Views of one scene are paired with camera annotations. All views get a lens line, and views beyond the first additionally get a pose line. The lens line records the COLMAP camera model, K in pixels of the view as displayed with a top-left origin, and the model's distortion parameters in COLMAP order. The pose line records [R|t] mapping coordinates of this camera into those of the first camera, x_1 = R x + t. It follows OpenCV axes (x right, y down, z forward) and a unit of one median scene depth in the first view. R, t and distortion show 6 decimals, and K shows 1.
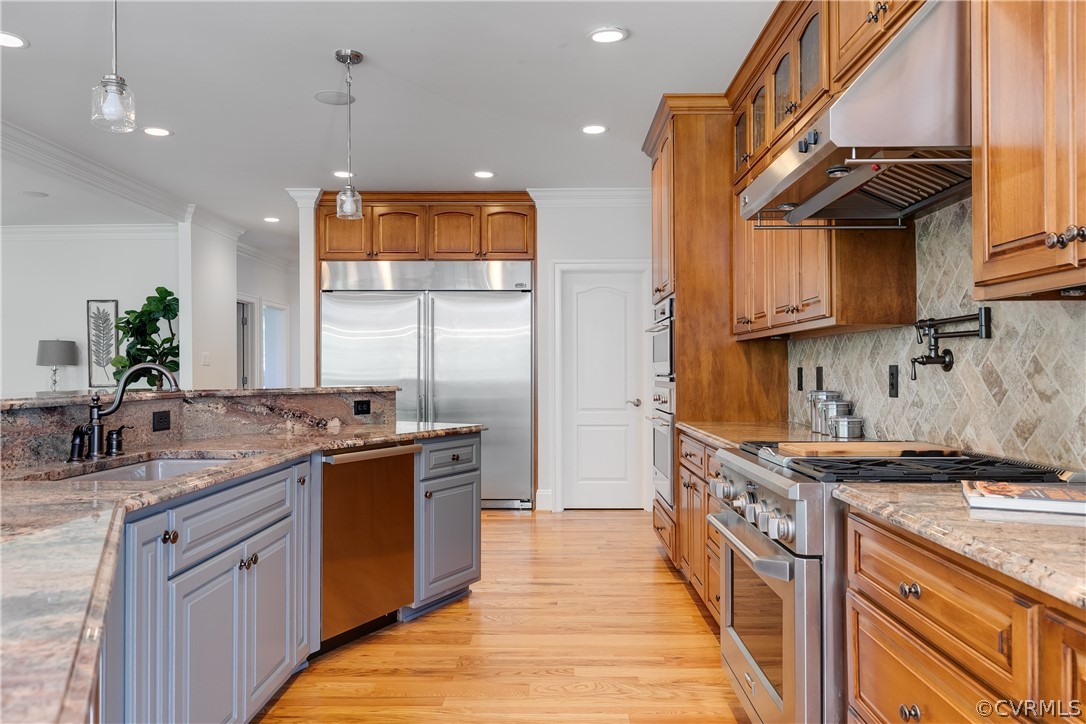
lens RADIAL K [[766.6, 0, 548.1], [0, 766.6, 366.7], [0, 0, 1]] dist [0.006763, 0.000517]
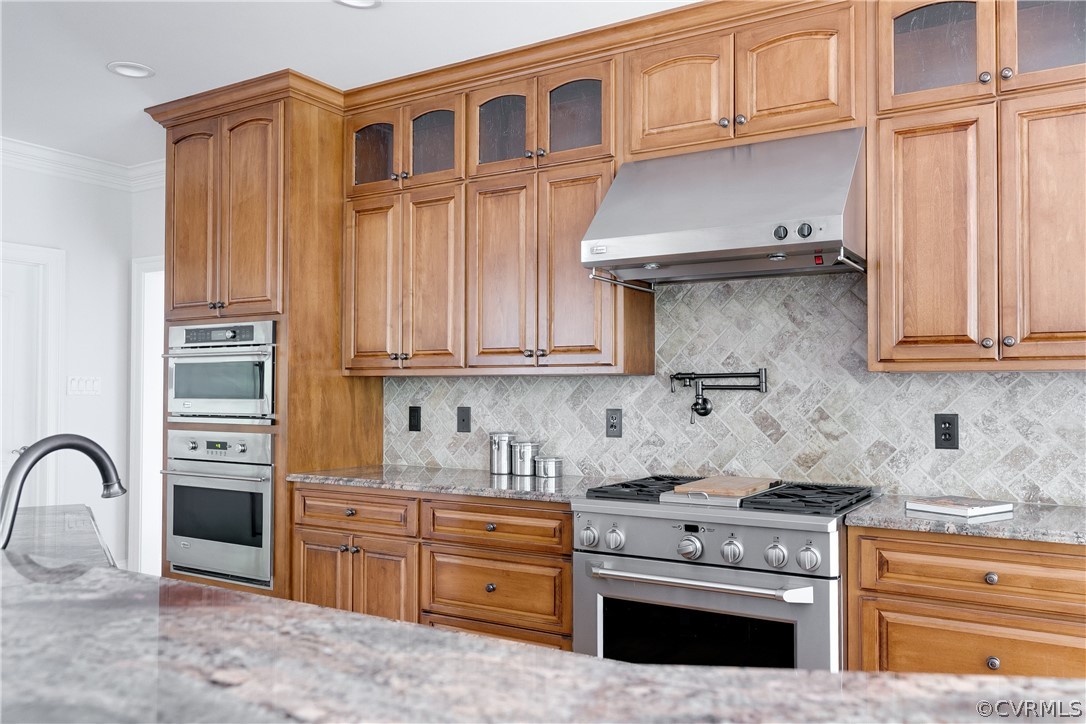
lens RADIAL K [[862.7, 0, 540.7], [0, 862.7, 366.1], [0, 0, 1]] dist [0.025375, -0.008557]
pose [[0.520785, 0.026998, 0.853261, -0.619350], [-0.008842, 0.999617, -0.026232, -0.027360], [-0.853642, 0.006117, 0.520825, 0.387155]]
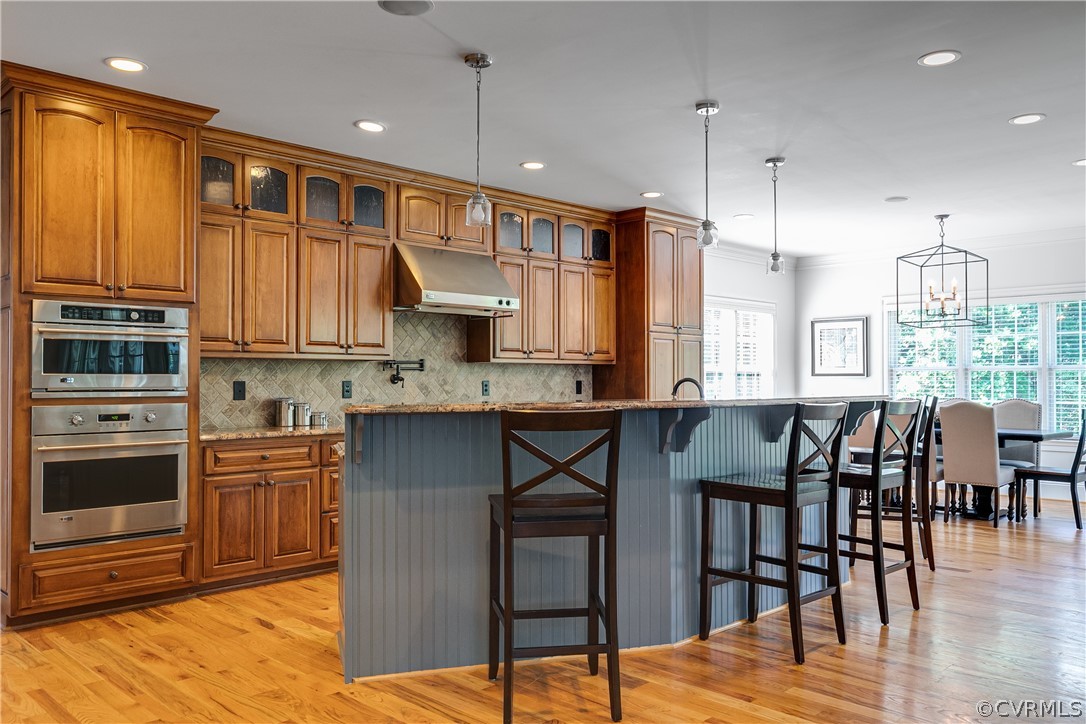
lens RADIAL K [[862.7, 0, 548.0], [0, 862.7, 366.0], [0, 0, 1]] dist [0.025375, -0.008557]
pose [[-0.715583, 0.015977, 0.698345, -1.218590], [-0.000898, 0.999717, -0.023792, 0.009990], [-0.698527, -0.017653, -0.715366, 1.933863]]
